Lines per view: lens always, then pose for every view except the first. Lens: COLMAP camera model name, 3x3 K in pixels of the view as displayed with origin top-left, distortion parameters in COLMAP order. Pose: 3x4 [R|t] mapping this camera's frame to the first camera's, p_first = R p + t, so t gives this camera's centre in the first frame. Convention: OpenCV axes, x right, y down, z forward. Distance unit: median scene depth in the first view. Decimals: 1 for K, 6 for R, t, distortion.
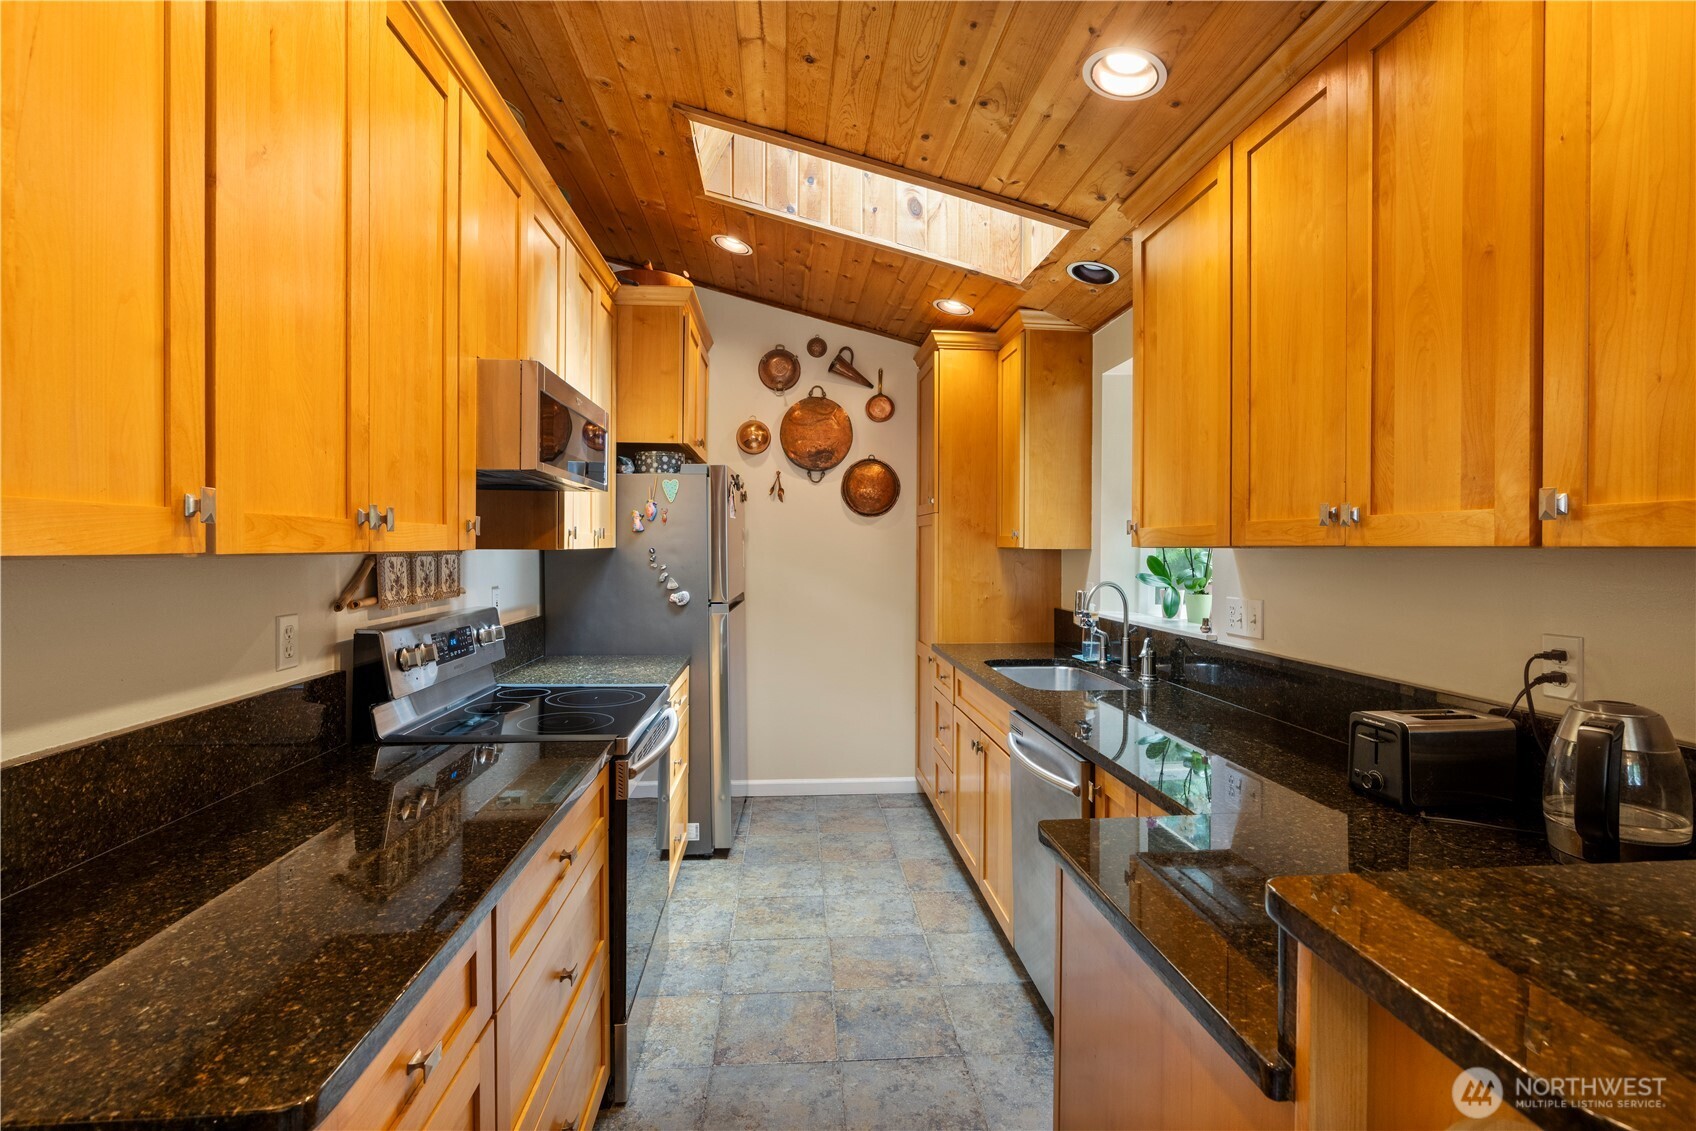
lens RADIAL K [[804.9, 0, 846.1], [0, 804.9, 551.6], [0, 0, 1]] dist [-0.003534, 0.000300]
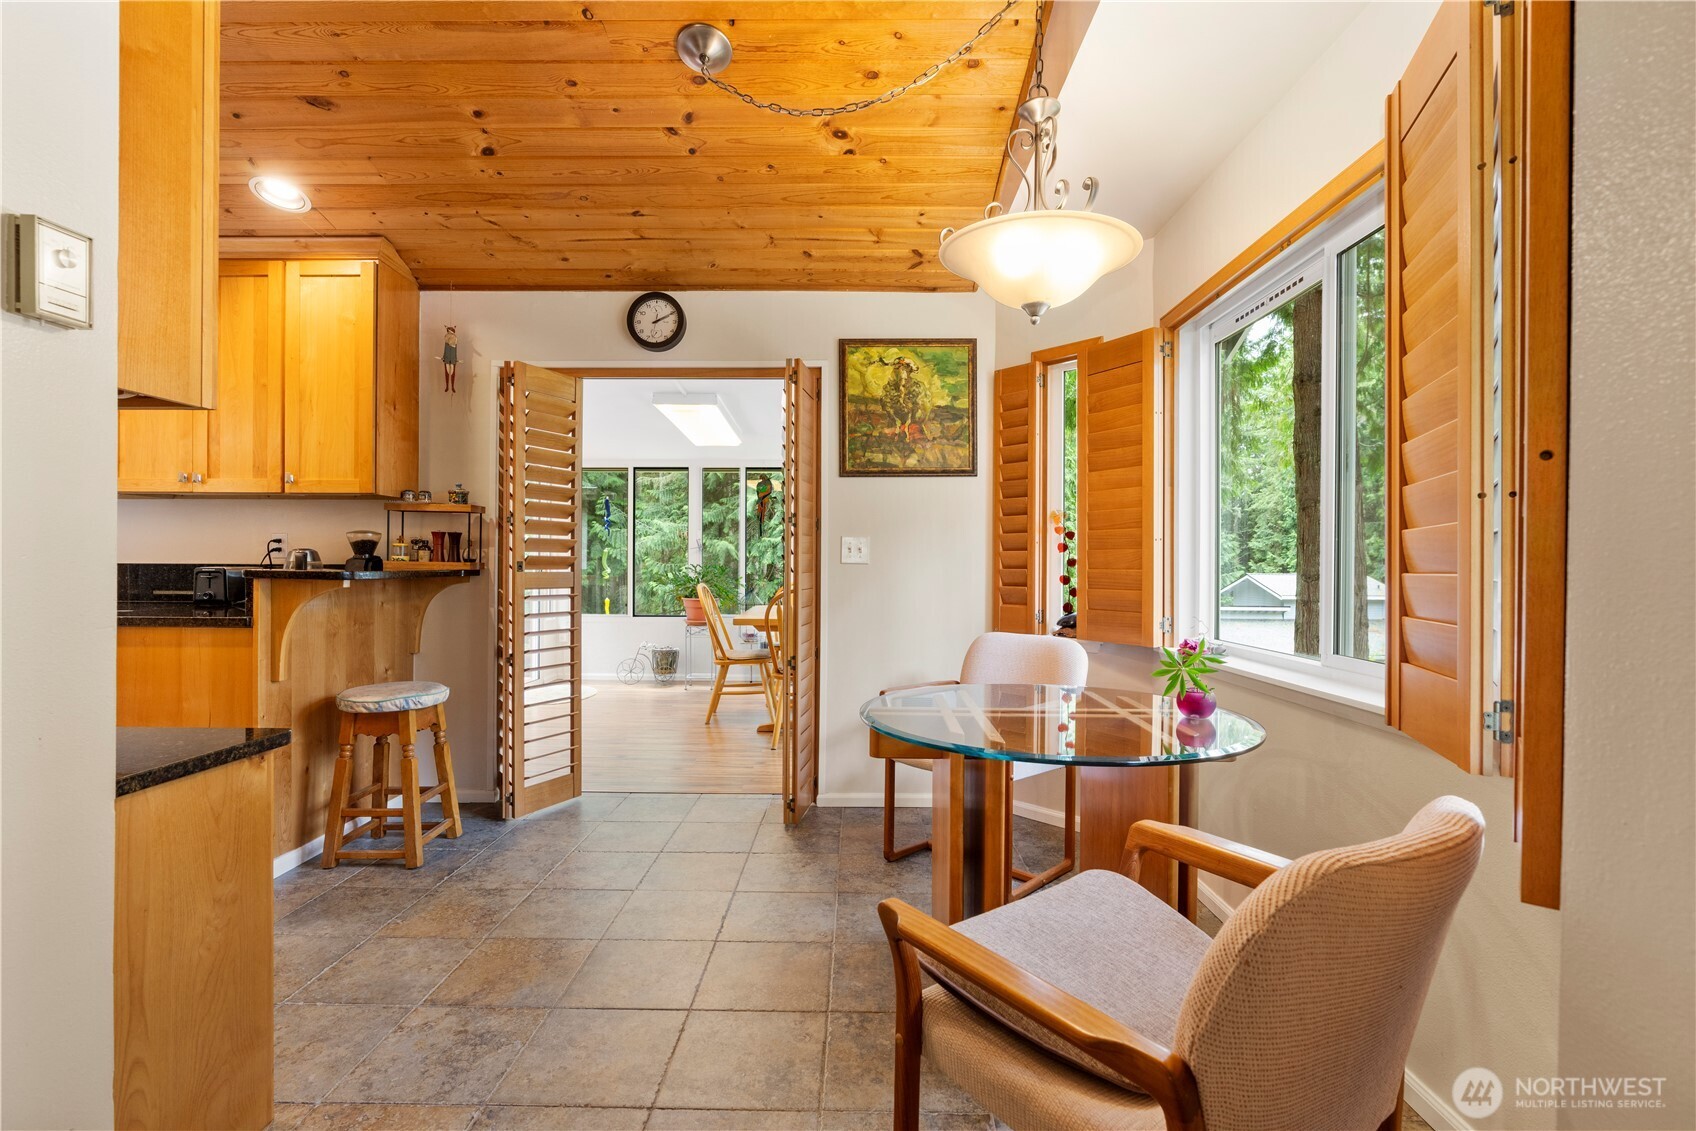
lens RADIAL K [[773.7, 0, 849.6], [0, 773.7, 567.1], [0, 0, 1]] dist [-0.004263, -0.000318]
pose [[0.115532, -0.003835, 0.993296, -1.542074], [-0.000607, 0.999992, 0.003932, 0.229649], [-0.993304, -0.001057, 0.115529, -1.251414]]
